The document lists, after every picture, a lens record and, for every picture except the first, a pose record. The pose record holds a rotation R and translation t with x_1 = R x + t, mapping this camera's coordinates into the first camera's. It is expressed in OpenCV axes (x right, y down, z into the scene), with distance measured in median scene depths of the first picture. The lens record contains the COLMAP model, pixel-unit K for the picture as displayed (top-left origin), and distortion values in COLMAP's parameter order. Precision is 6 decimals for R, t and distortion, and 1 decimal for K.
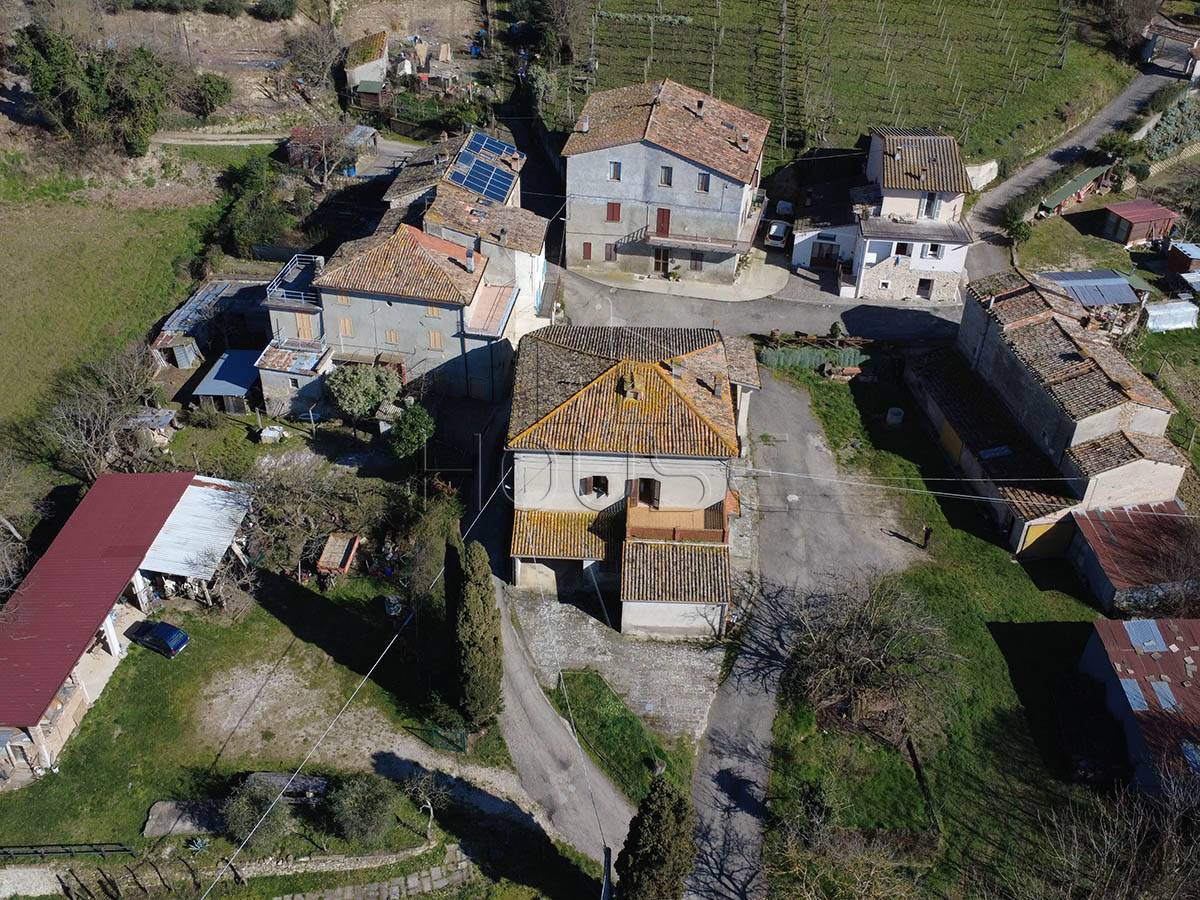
lens RADIAL K [[1205.1, 0, 596.8], [0, 1205.1, 453.8], [0, 0, 1]] dist [-0.008375, 0.036624]
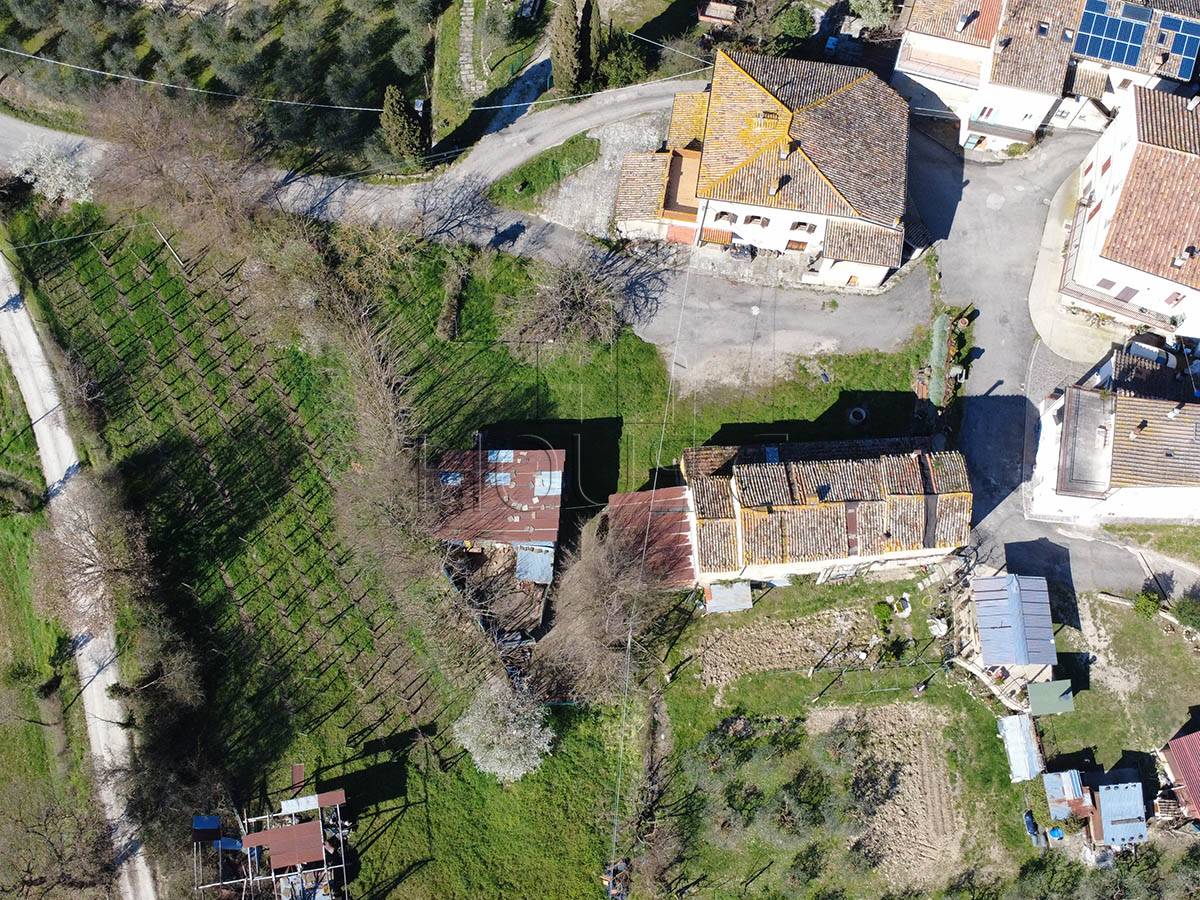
lens RADIAL K [[1205.1, 0, 596.8], [0, 1205.1, 453.8], [0, 0, 1]] dist [-0.008375, 0.036624]
pose [[-0.118217, 0.929980, -0.348084, 0.725436], [-0.626544, 0.202095, 0.752728, -0.735907], [0.770368, 0.307075, 0.558782, 0.232473]]
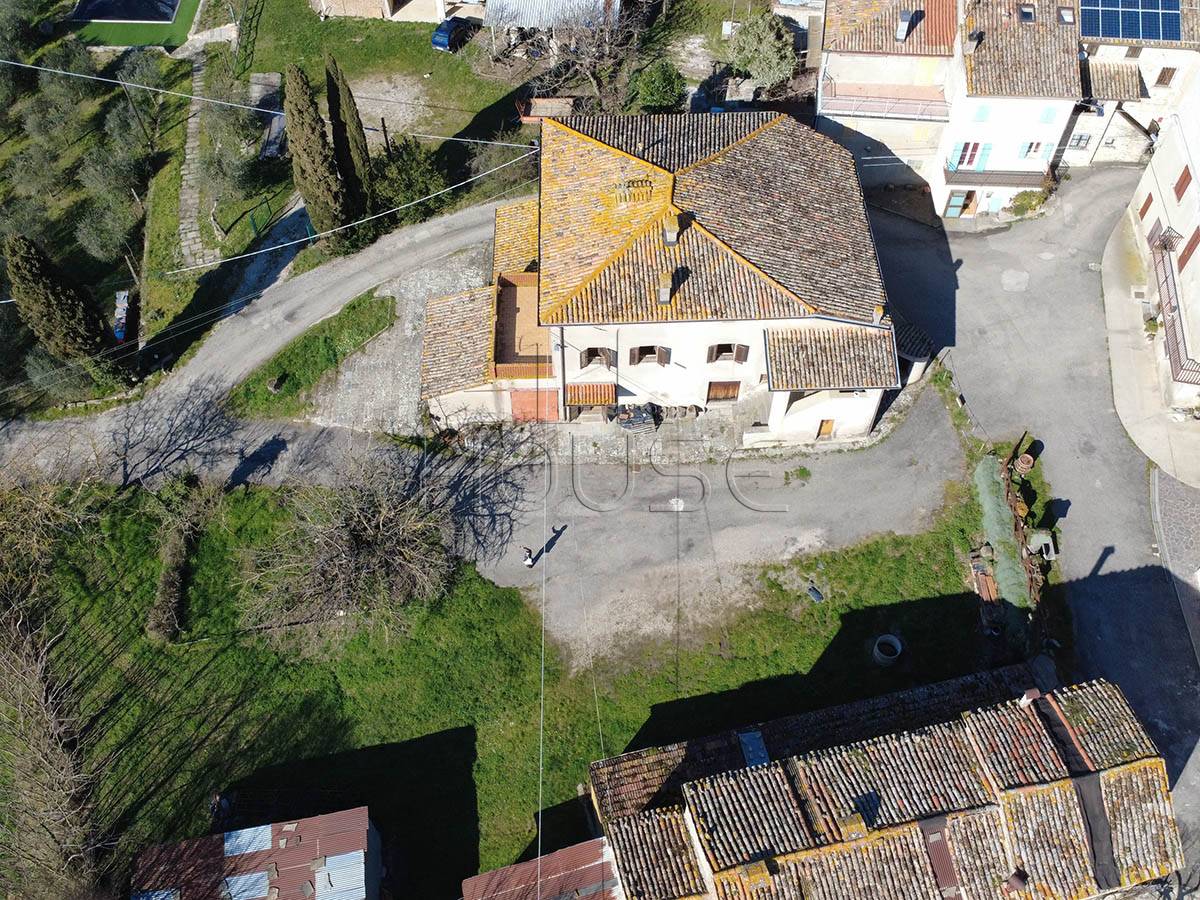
lens RADIAL K [[1205.1, 0, 596.8], [0, 1205.1, 453.8], [0, 0, 1]] dist [-0.008375, 0.036624]
pose [[0.048314, 0.821222, -0.568560, 0.536881], [-0.596211, 0.480405, 0.643229, -0.408190], [0.801373, 0.307905, 0.512832, 0.565099]]
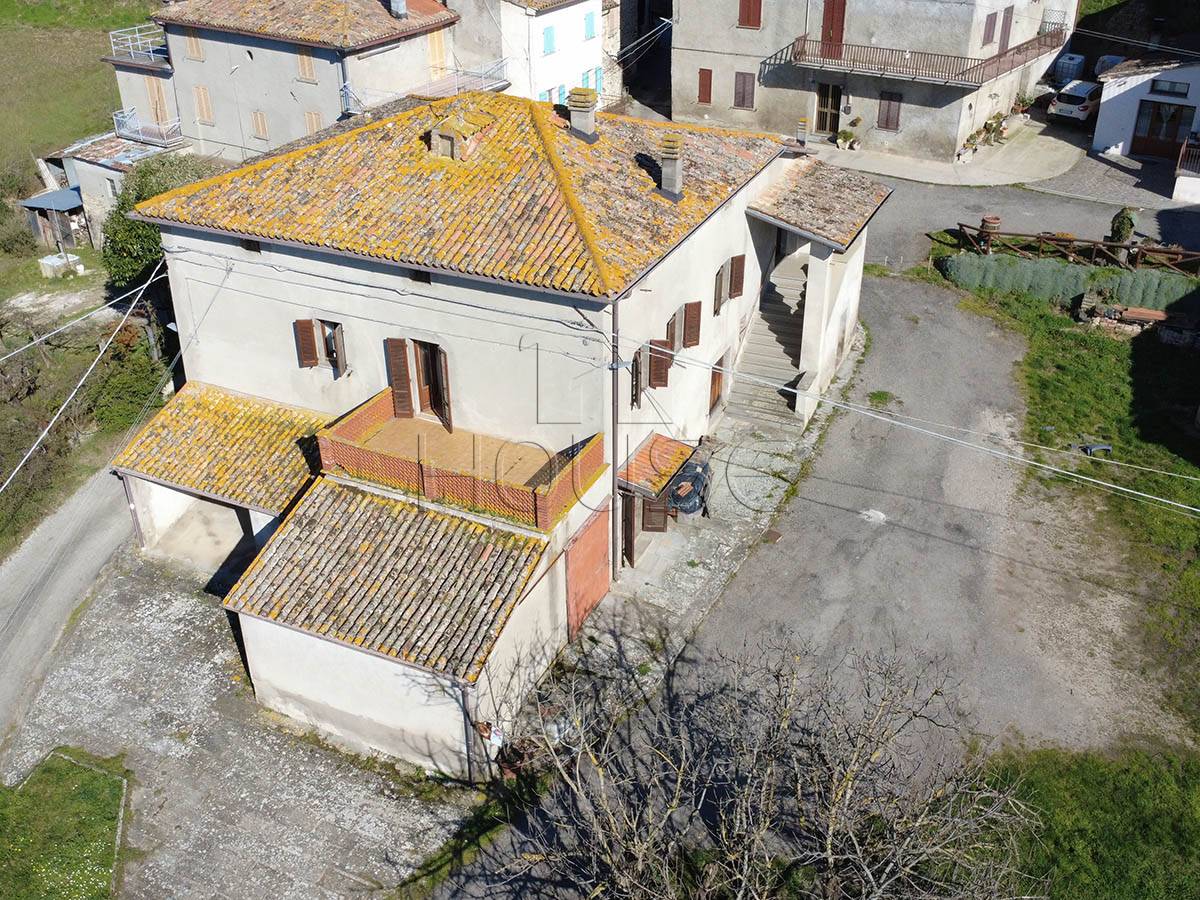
lens RADIAL K [[1205.1, 0, 596.8], [0, 1205.1, 453.8], [0, 0, 1]] dist [-0.008375, 0.036624]
pose [[0.913604, 0.174117, -0.367438, 0.218687], [-0.216881, 0.973065, -0.078154, 0.066514], [0.343933, 0.151092, 0.926758, 0.573415]]
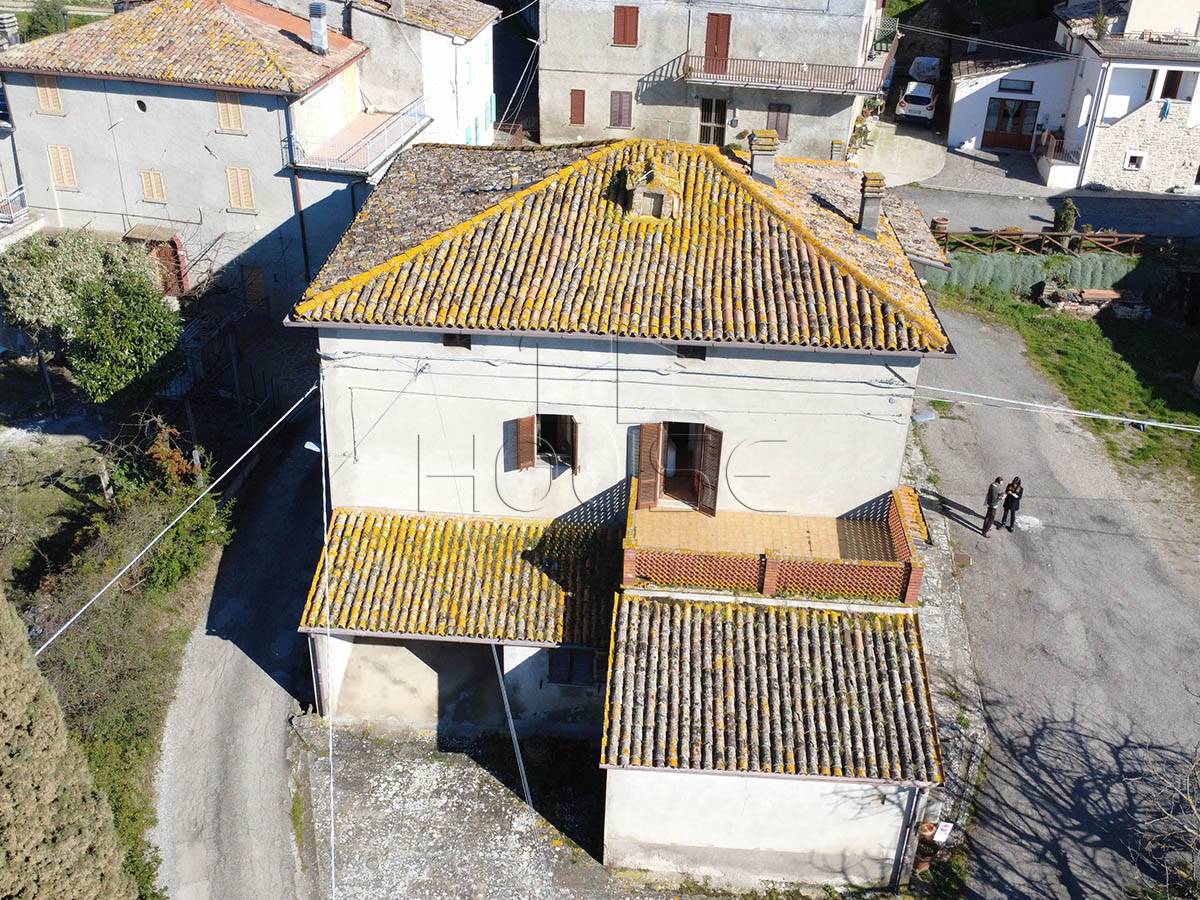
lens RADIAL K [[1205.1, 0, 596.8], [0, 1205.1, 453.8], [0, 0, 1]] dist [-0.008375, 0.036624]
pose [[0.999461, 0.017798, -0.027593, 0.022227], [-0.020958, 0.992694, -0.118821, 0.064457], [0.025276, 0.119336, 0.992532, 0.562311]]
